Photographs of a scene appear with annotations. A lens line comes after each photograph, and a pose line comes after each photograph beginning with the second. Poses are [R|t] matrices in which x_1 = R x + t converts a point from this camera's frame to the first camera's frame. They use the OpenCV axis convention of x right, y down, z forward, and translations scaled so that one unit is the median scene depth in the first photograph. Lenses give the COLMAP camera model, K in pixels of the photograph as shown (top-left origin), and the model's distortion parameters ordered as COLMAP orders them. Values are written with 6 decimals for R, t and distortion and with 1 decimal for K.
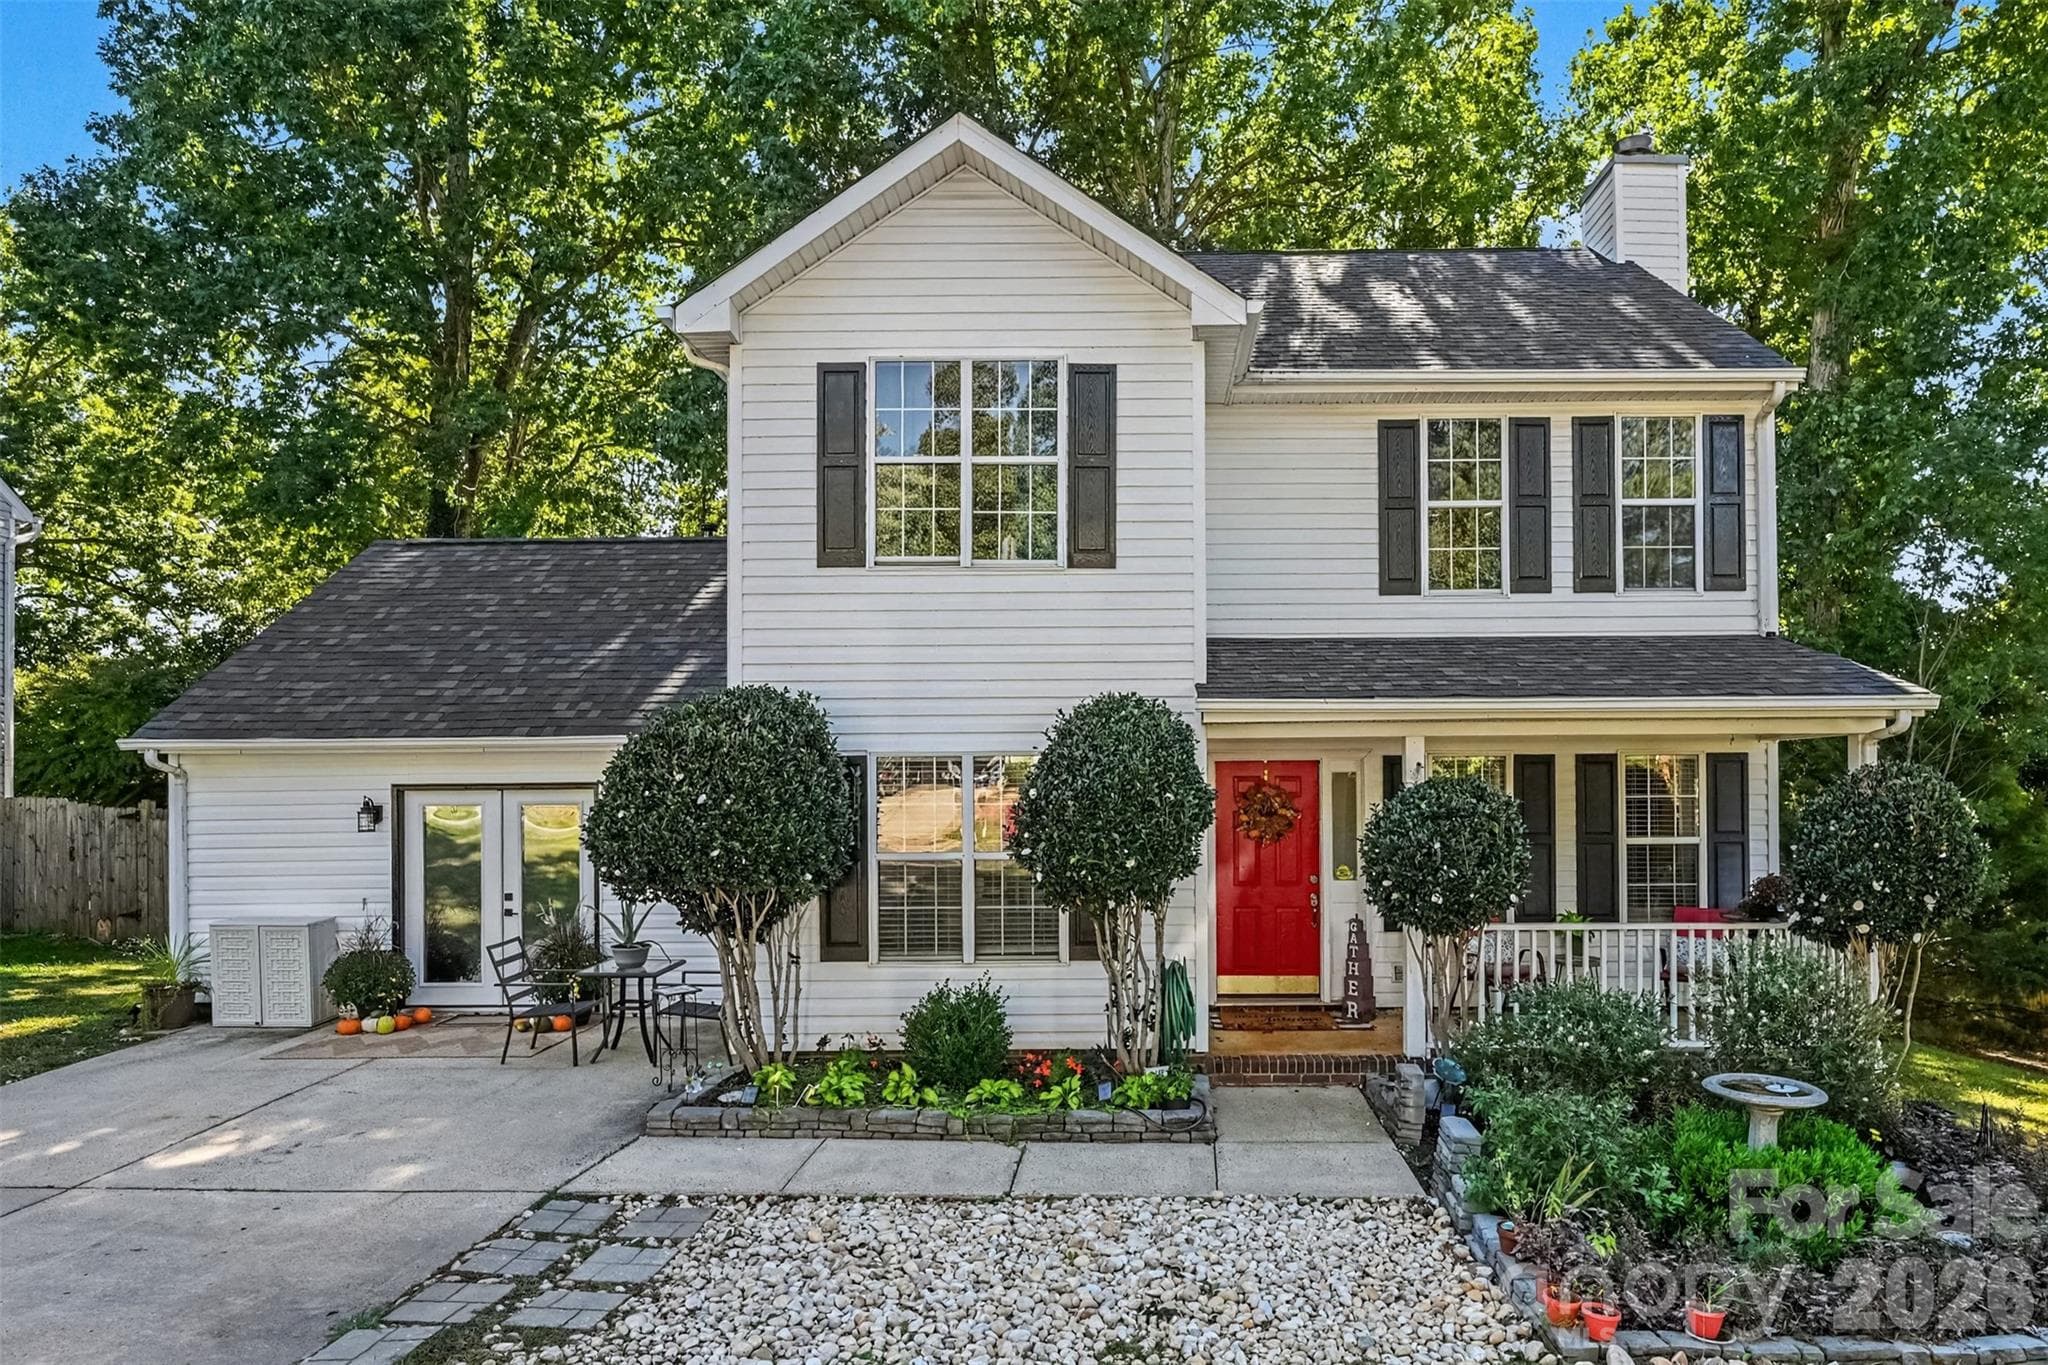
lens RADIAL K [[1220.5, 0, 1124.4], [0, 1220.5, 782.8], [0, 0, 1]] dist [-0.008737, -0.001630]
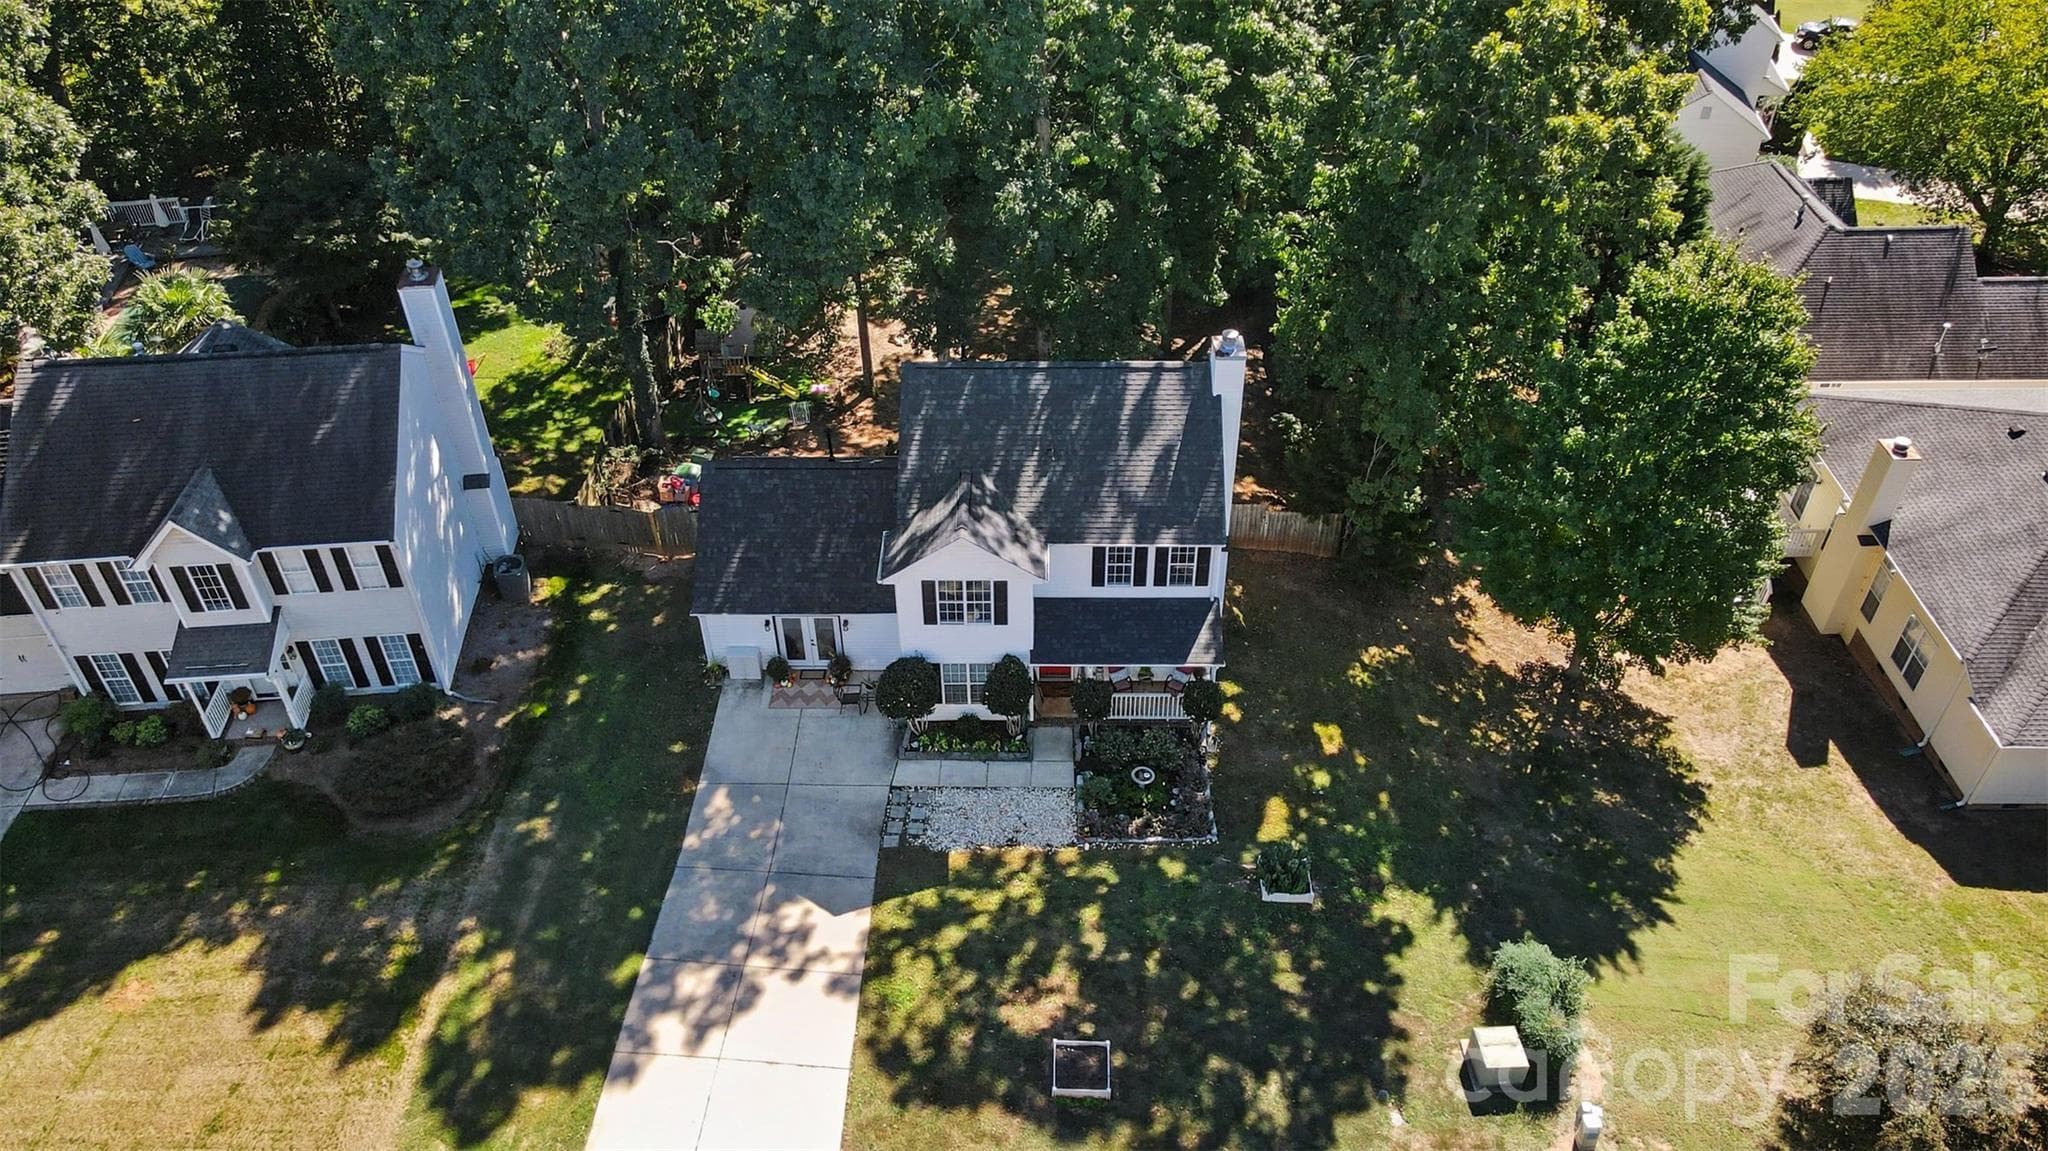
lens RADIAL K [[1460.5, 0, 1030.7], [0, 1460.5, 575.7], [0, 0, 1]] dist [0.022580, -0.000265]
pose [[0.999975, -0.000661, 0.007021, 0.030286], [-0.004089, 0.756789, 0.653646, -3.068512], [-0.005745, -0.653659, 0.756768, -2.136161]]
